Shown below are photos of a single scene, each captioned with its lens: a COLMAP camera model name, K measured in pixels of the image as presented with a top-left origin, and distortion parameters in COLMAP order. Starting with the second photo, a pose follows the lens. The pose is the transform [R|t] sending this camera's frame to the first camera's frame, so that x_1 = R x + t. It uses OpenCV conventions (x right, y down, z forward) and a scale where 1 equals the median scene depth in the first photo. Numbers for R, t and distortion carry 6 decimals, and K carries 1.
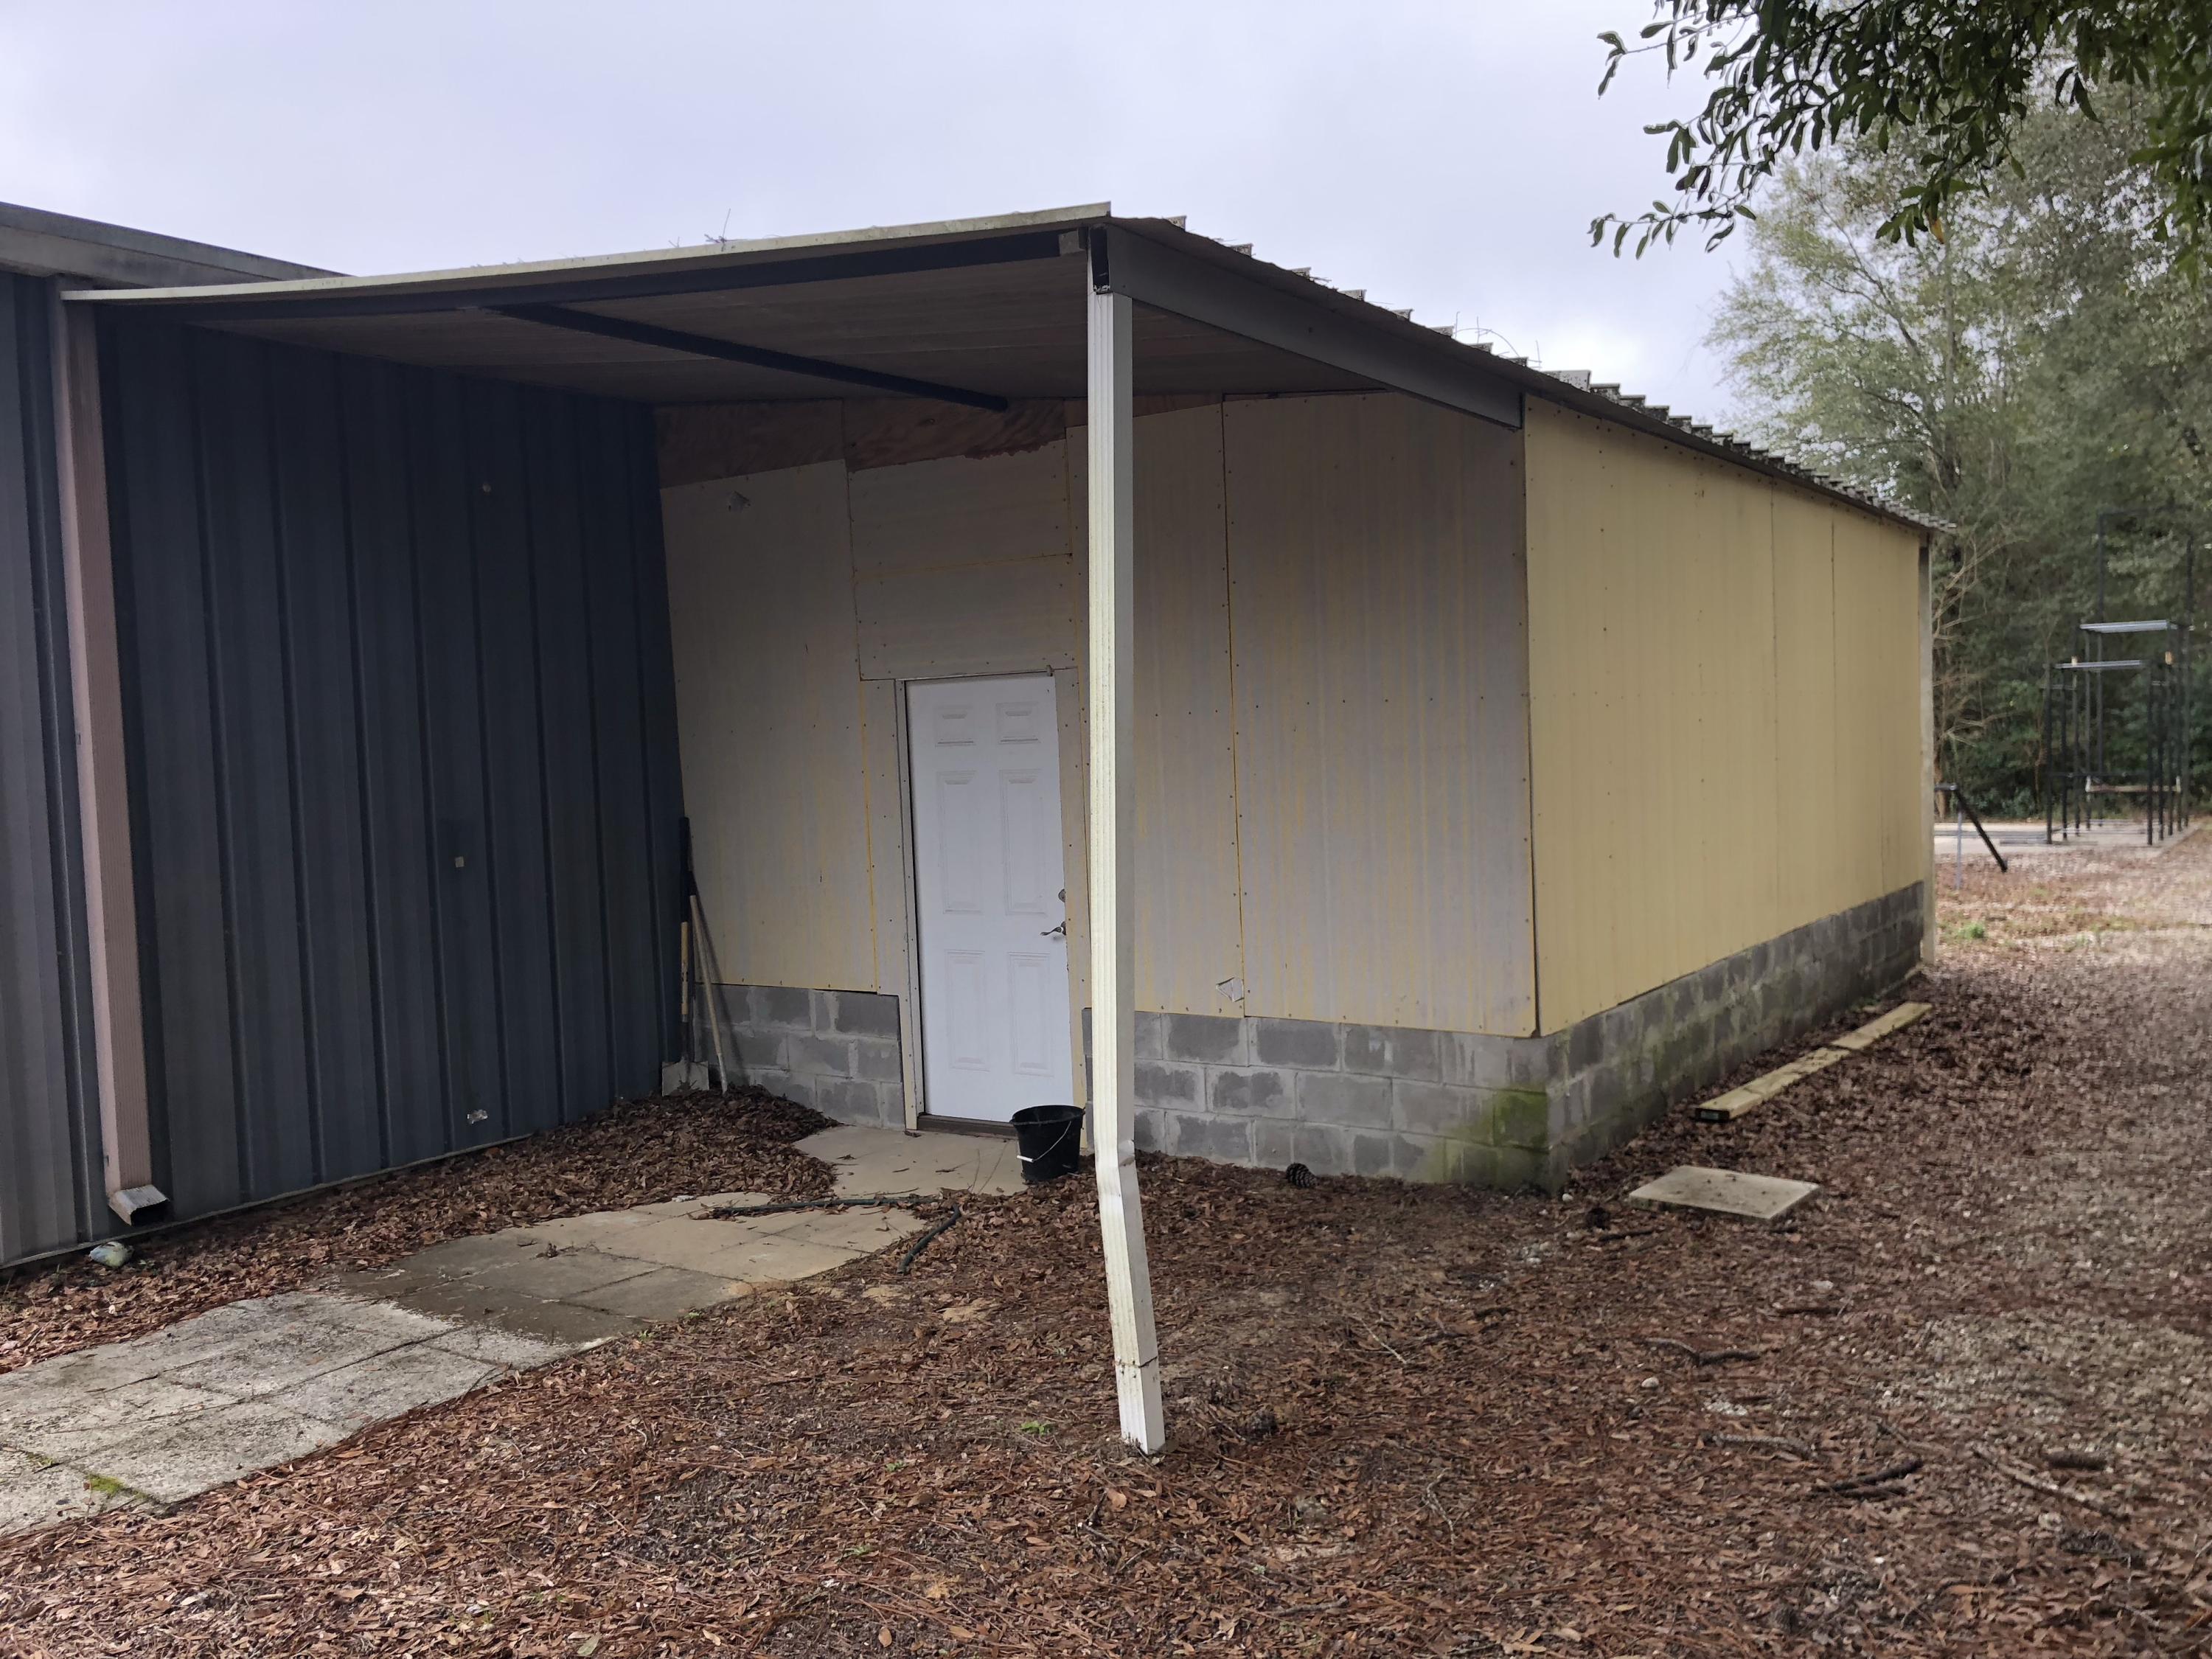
lens RADIAL K [[1773.0, 0, 1037.6], [0, 1773.0, 879.5], [0, 0, 1]] dist [0.026602, -0.004053]
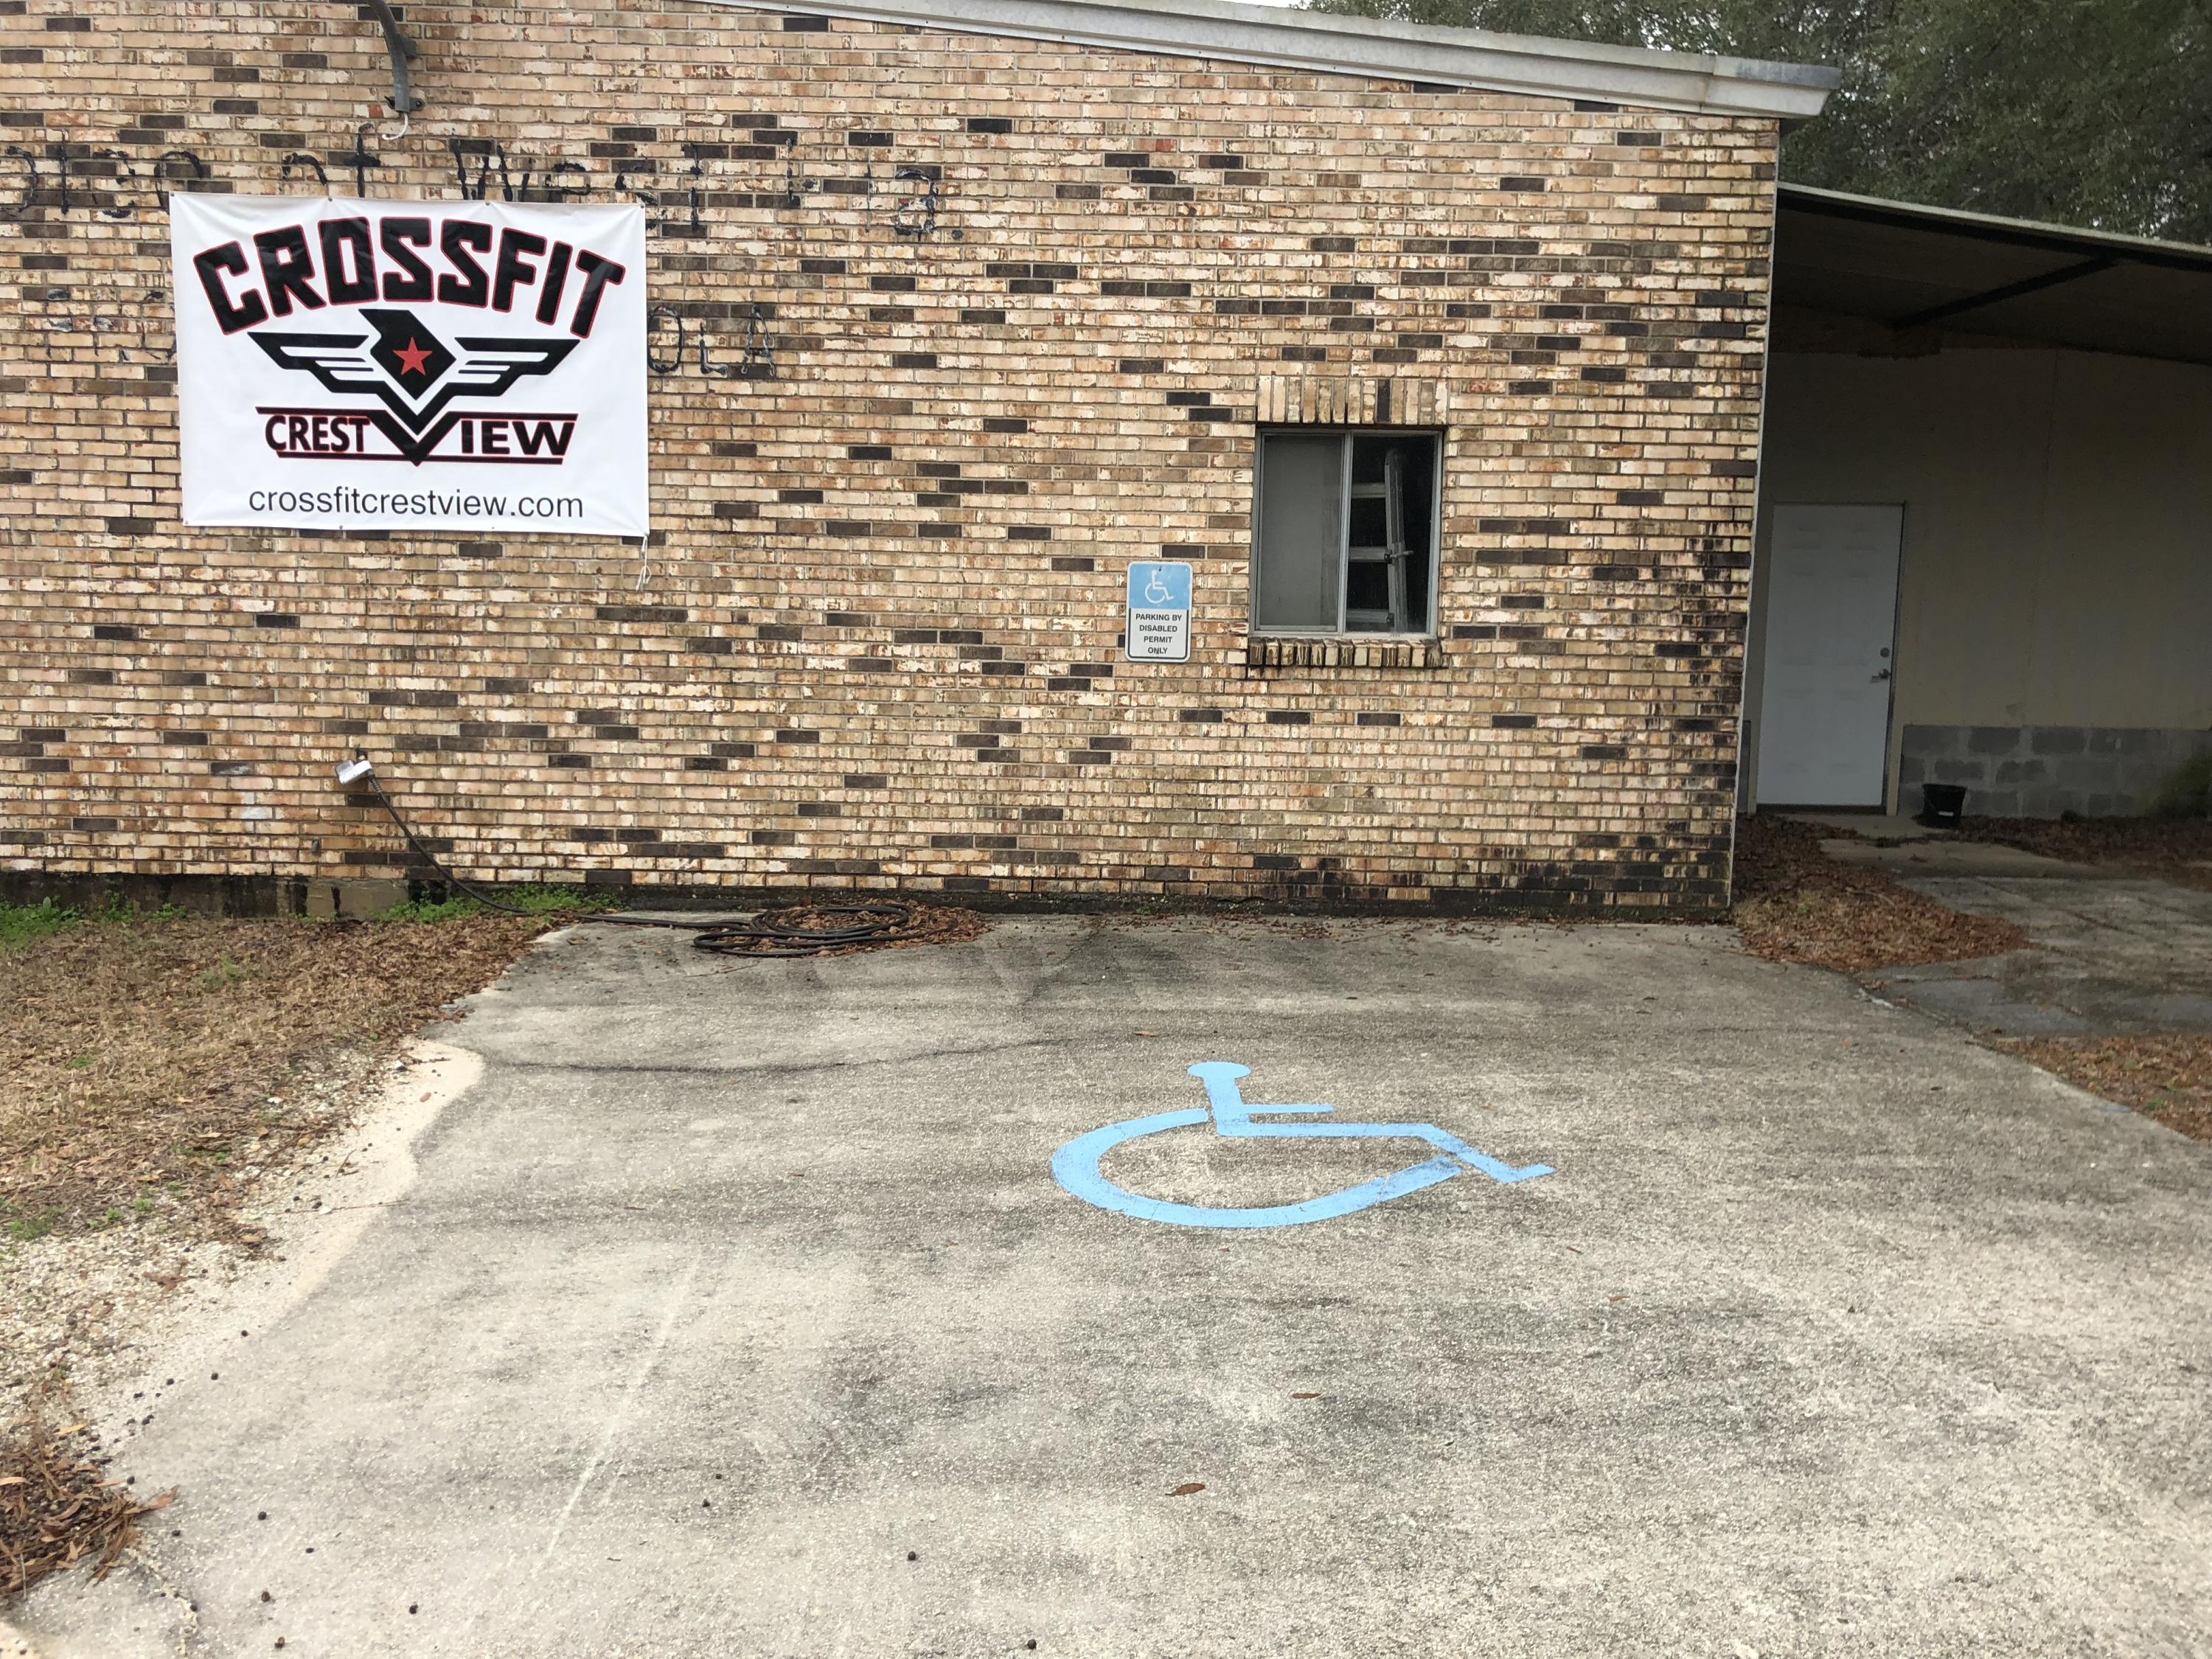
lens RADIAL K [[1809.5, 0, 1004.7], [0, 1809.5, 813.2], [0, 0, 1]] dist [0.023648, -0.001406]
pose [[0.819452, -0.009635, 0.573067, -1.633972], [-0.007798, 0.999579, 0.027957, 0.116578], [-0.573095, -0.027378, 0.819031, 0.139518]]
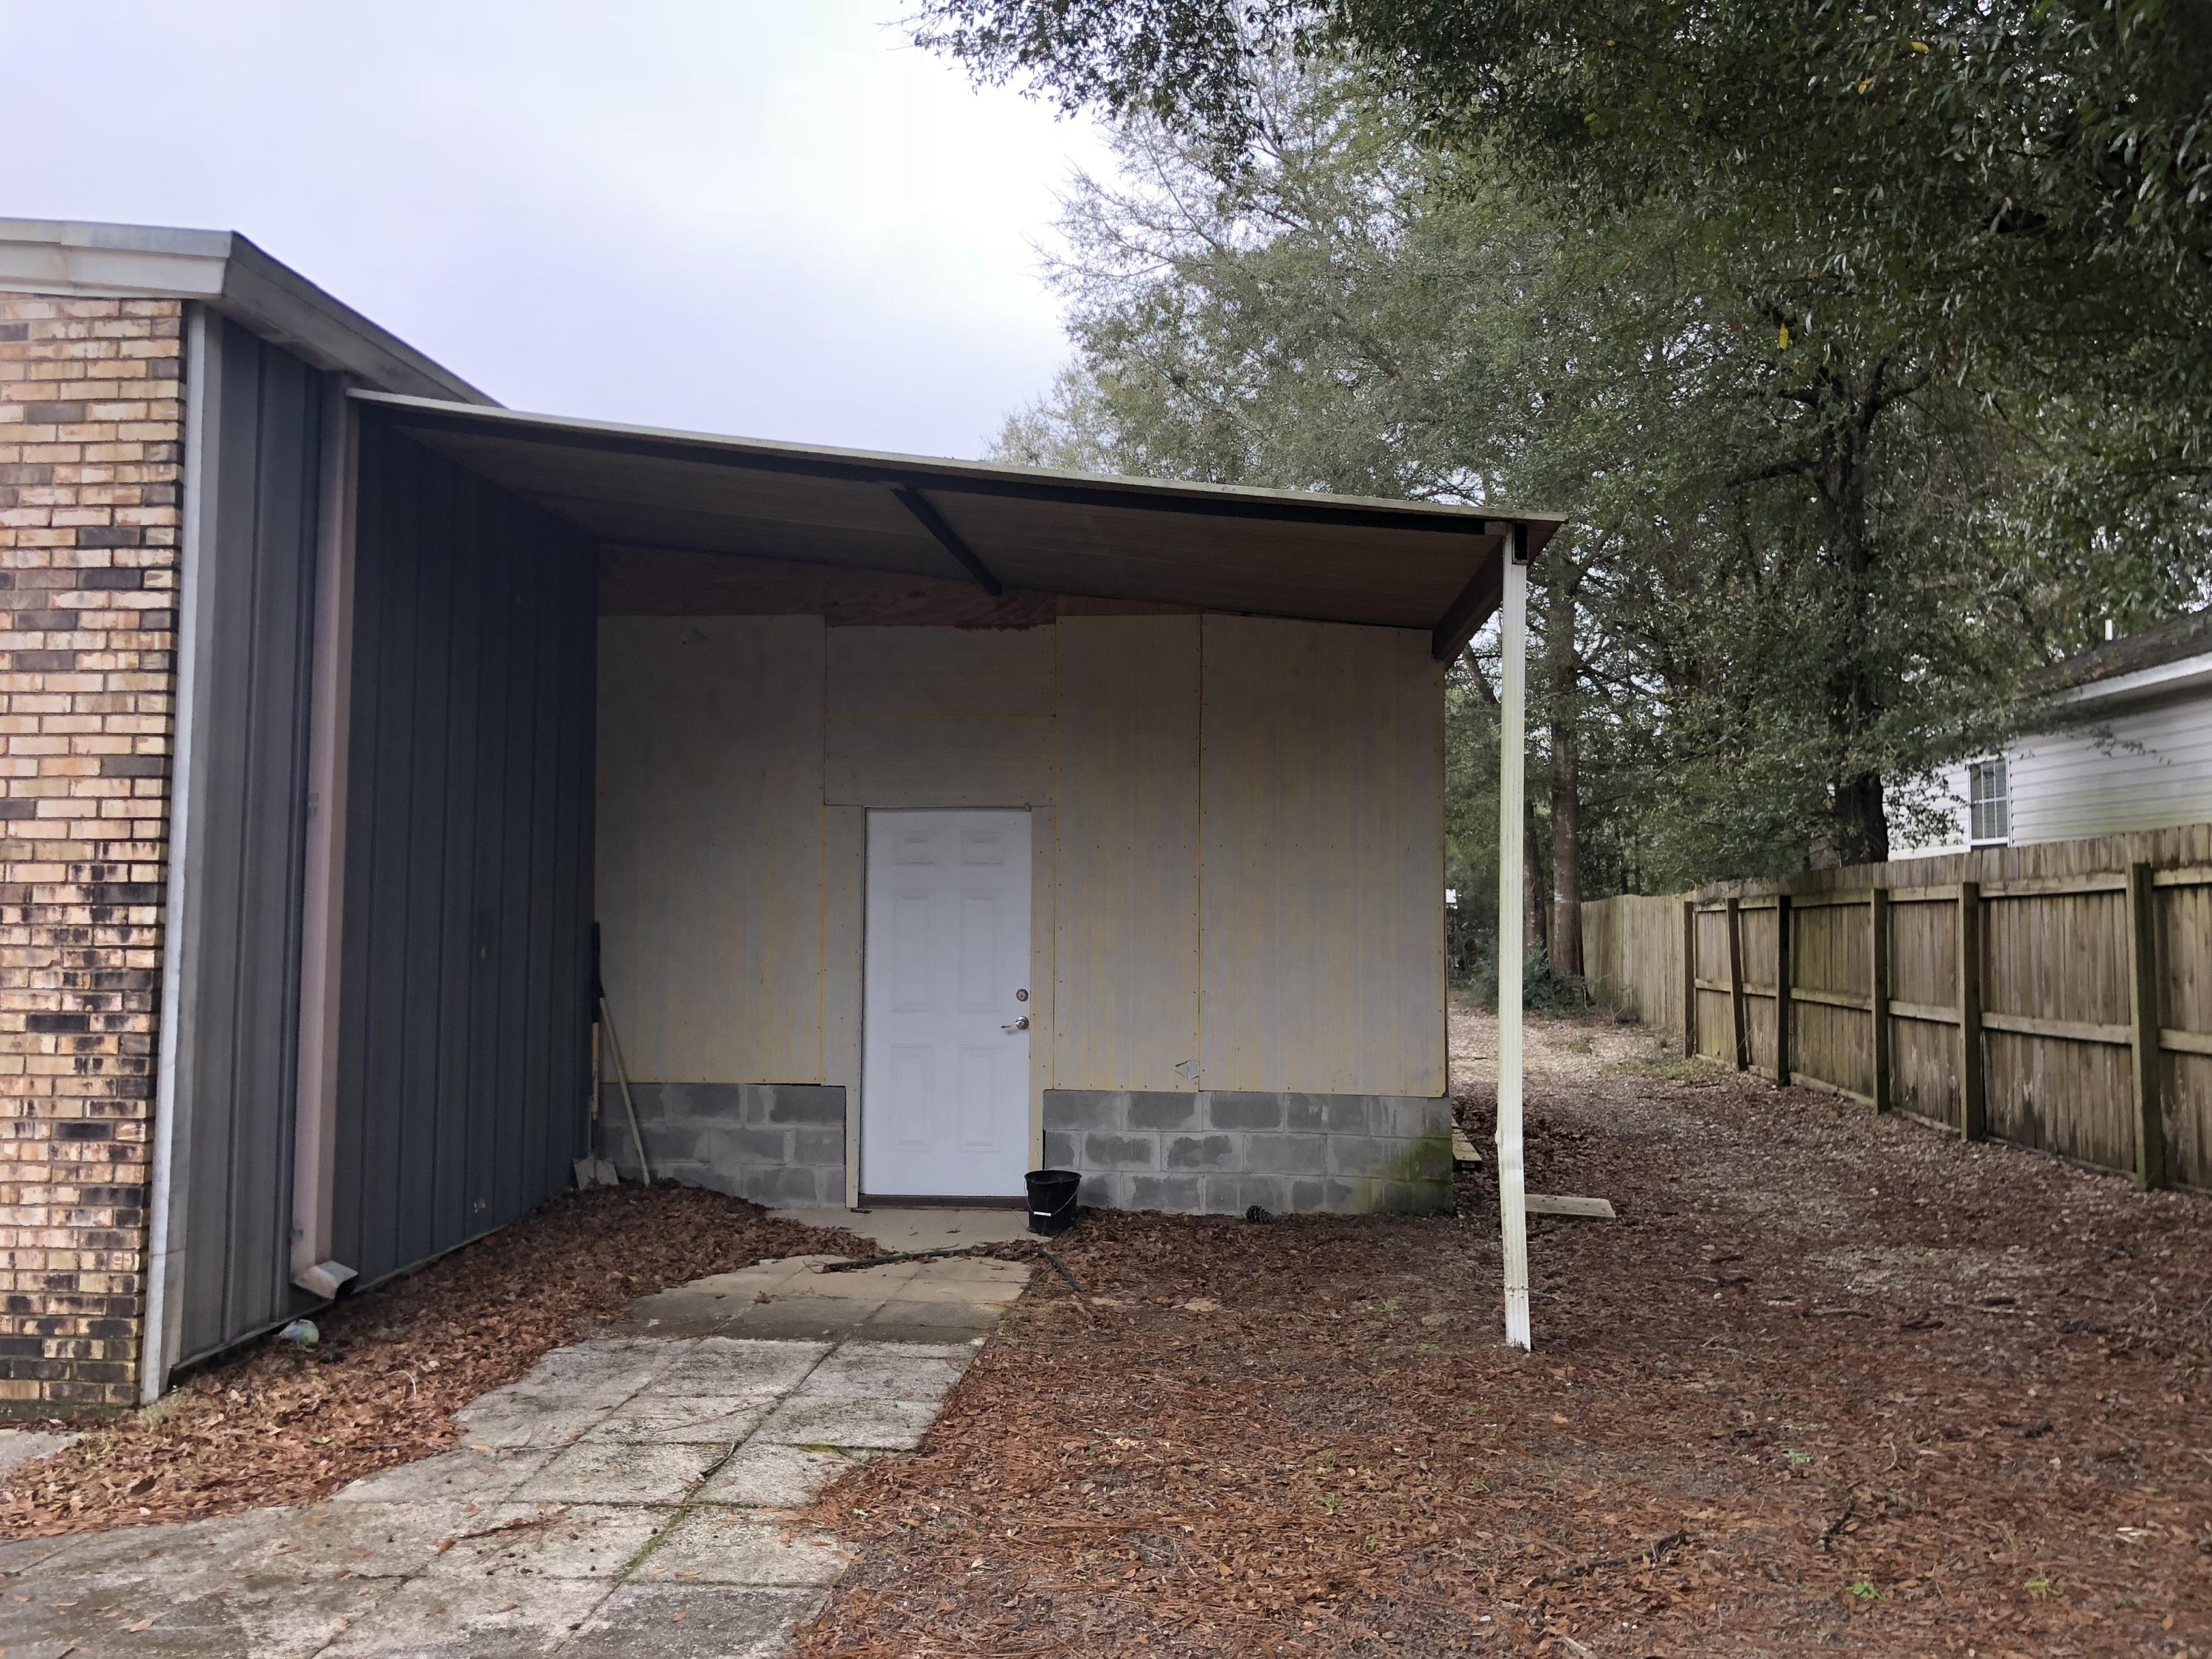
lens RADIAL K [[1809.5, 0, 1004.7], [0, 1809.5, 813.2], [0, 0, 1]] dist [0.023648, -0.001406]
pose [[0.882766, 0.067542, 0.464933, -0.605444], [-0.004492, 0.990780, -0.135403, 0.055663], [-0.469792, 0.117440, 0.874930, -0.078170]]
